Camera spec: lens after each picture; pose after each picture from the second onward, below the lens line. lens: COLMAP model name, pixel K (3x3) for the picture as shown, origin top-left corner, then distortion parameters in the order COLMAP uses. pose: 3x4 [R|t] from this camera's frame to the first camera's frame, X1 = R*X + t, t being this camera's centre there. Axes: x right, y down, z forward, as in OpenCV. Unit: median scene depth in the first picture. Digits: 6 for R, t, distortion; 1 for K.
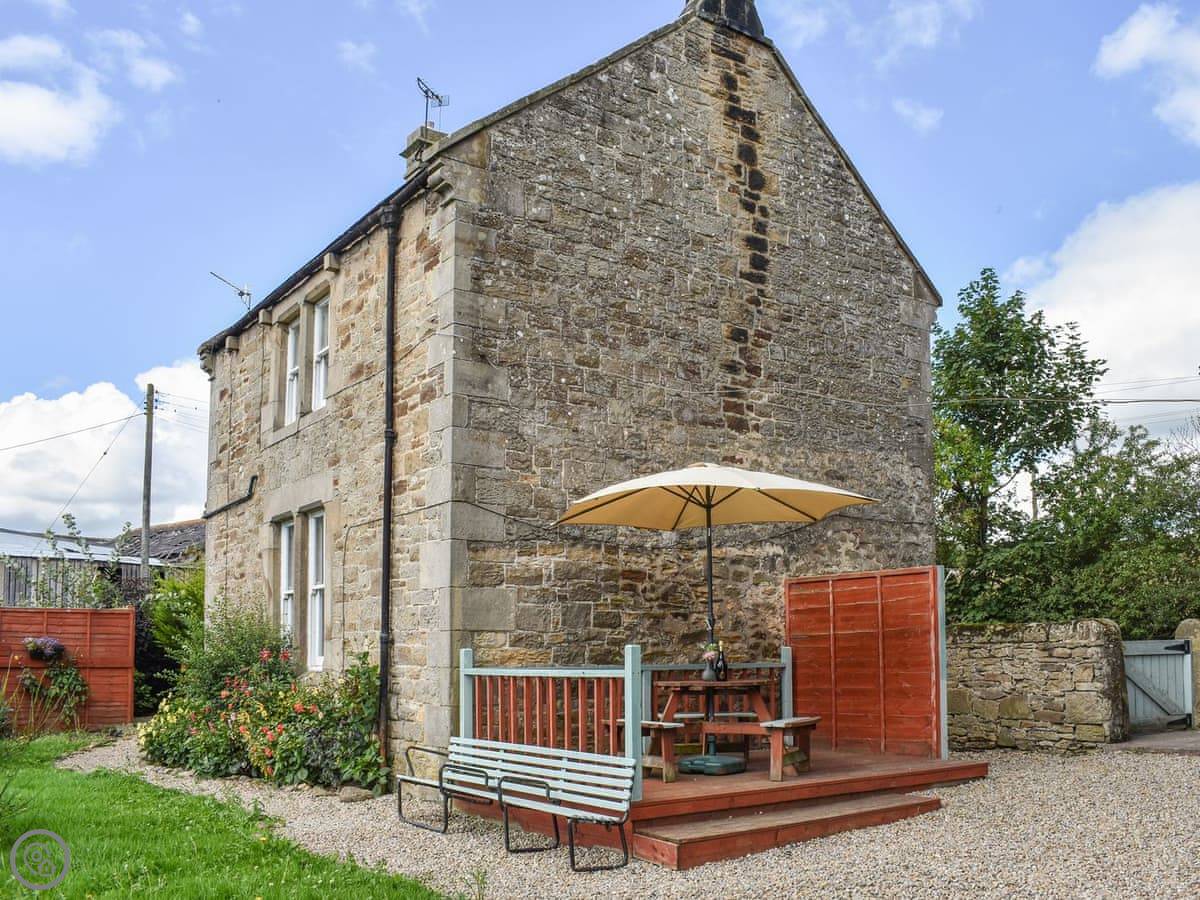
lens RADIAL K [[1084.6, 0, 681.7], [0, 1084.6, 574.5], [0, 0, 1]] dist [-0.077579, -0.007865]
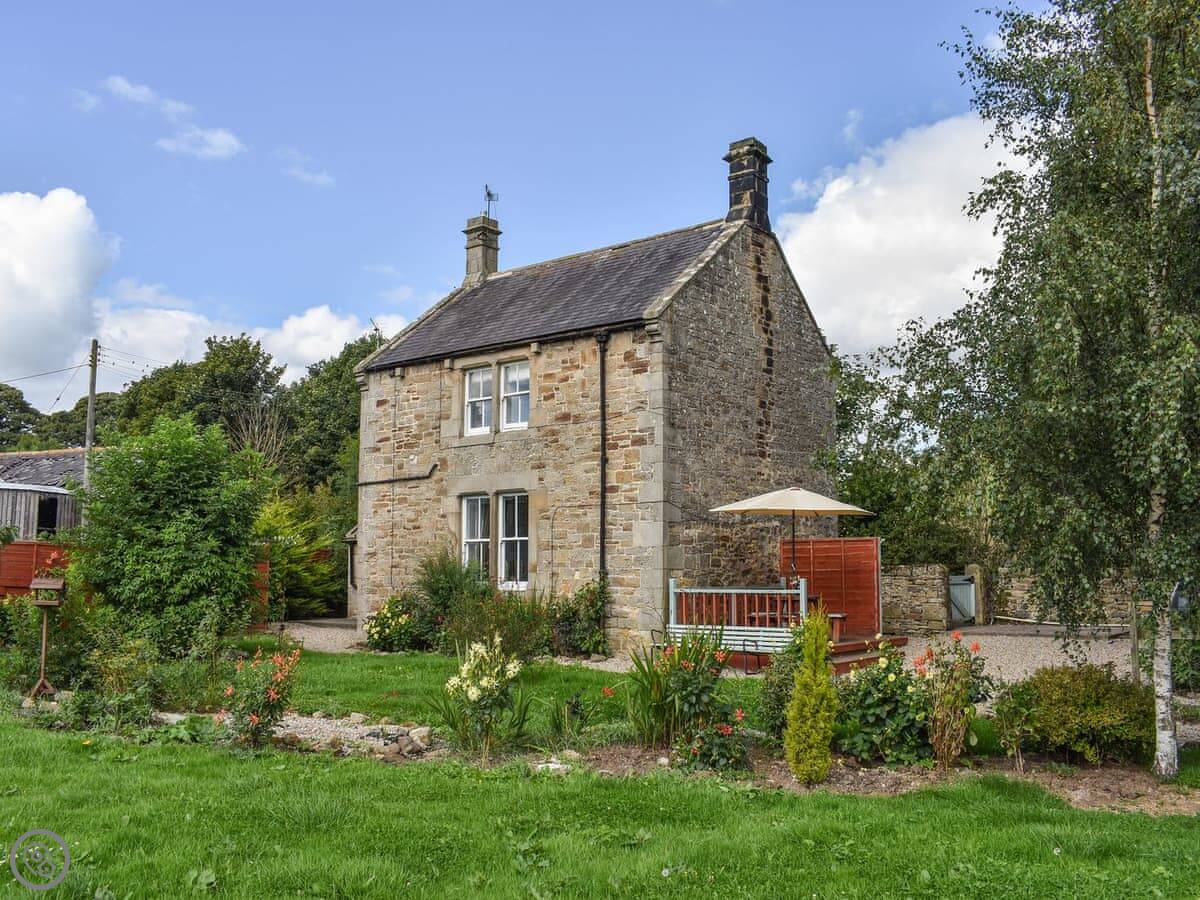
lens RADIAL K [[1047.3, 0, 561.3], [0, 1047.3, 455.5], [0, 0, 1]] dist [-0.085380, 0.009044]
pose [[0.980492, 0.034573, 0.193495, -0.660074], [-0.027194, 0.998803, -0.040664, -0.060306], [-0.194669, 0.034609, 0.980258, -0.692594]]
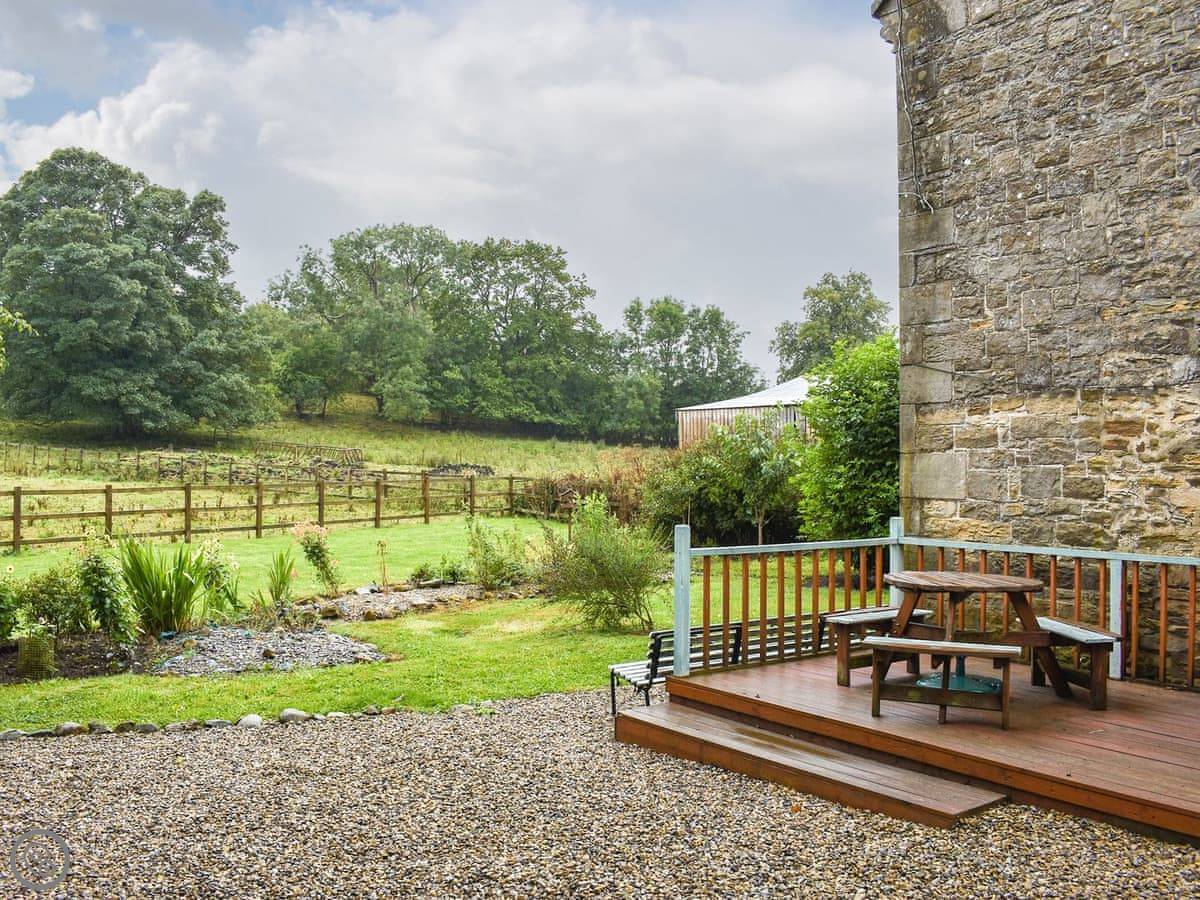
lens RADIAL K [[1047.3, 0, 561.3], [0, 1047.3, 455.5], [0, 0, 1]] dist [-0.085380, 0.009044]
pose [[-0.059498, -0.002248, -0.998226, 0.651960], [0.063117, 0.997988, -0.006009, -0.000249], [0.996231, -0.063362, -0.059236, 0.653167]]
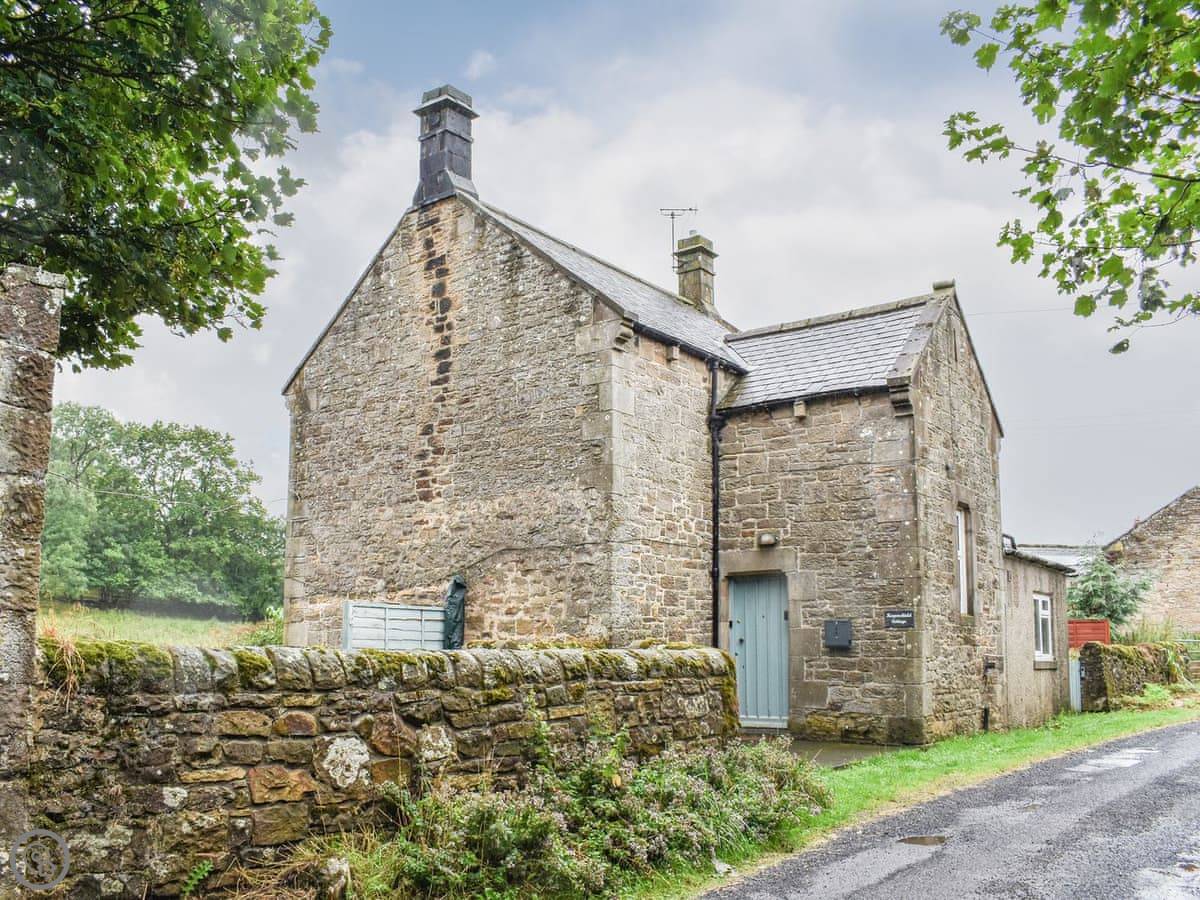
lens RADIAL K [[1061.6, 0, 516.0], [0, 1061.6, 535.5], [0, 0, 1]] dist [-0.067583, 0.000729]
pose [[0.193460, -0.097673, -0.976234, 1.473692], [0.052105, 0.994651, -0.089190, 0.038932], [0.979724, -0.033612, 0.197515, 0.906495]]
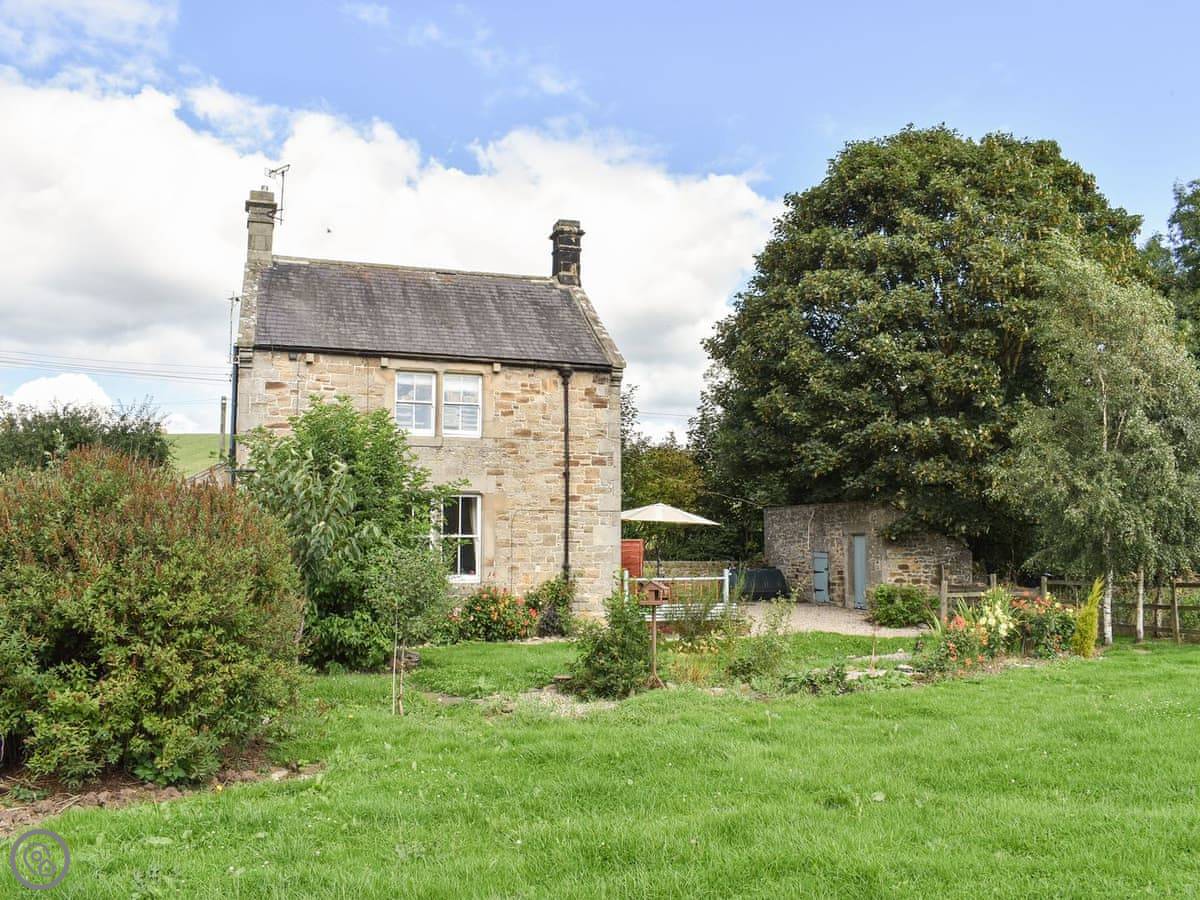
lens RADIAL K [[1089.6, 0, 600.0], [0, 1089.6, 450.0], [0, 0, 1]] dist [-0.097154, -0.002007]
pose [[0.349712, 0.106592, 0.930774, -2.256780], [-0.067683, 0.993785, -0.088378, 0.015122], [-0.934409, -0.032091, 0.354753, 0.140967]]
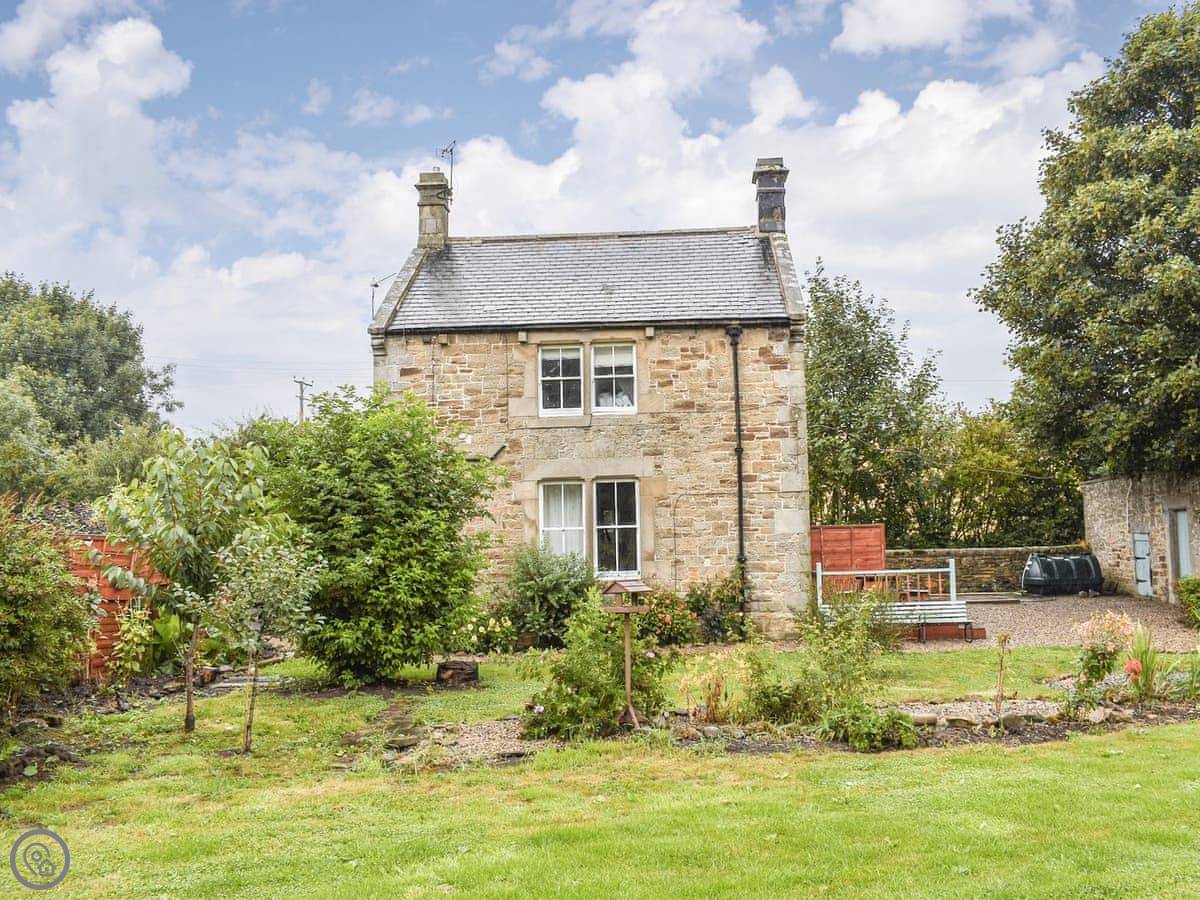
lens RADIAL K [[1089.6, 0, 600.0], [0, 1089.6, 450.0], [0, 0, 1]] dist [-0.097154, -0.002007]
pose [[0.679787, 0.072206, 0.729846, -1.756348], [-0.040764, 0.997323, -0.060700, -0.003727], [-0.732276, 0.011512, 0.680911, -0.106522]]
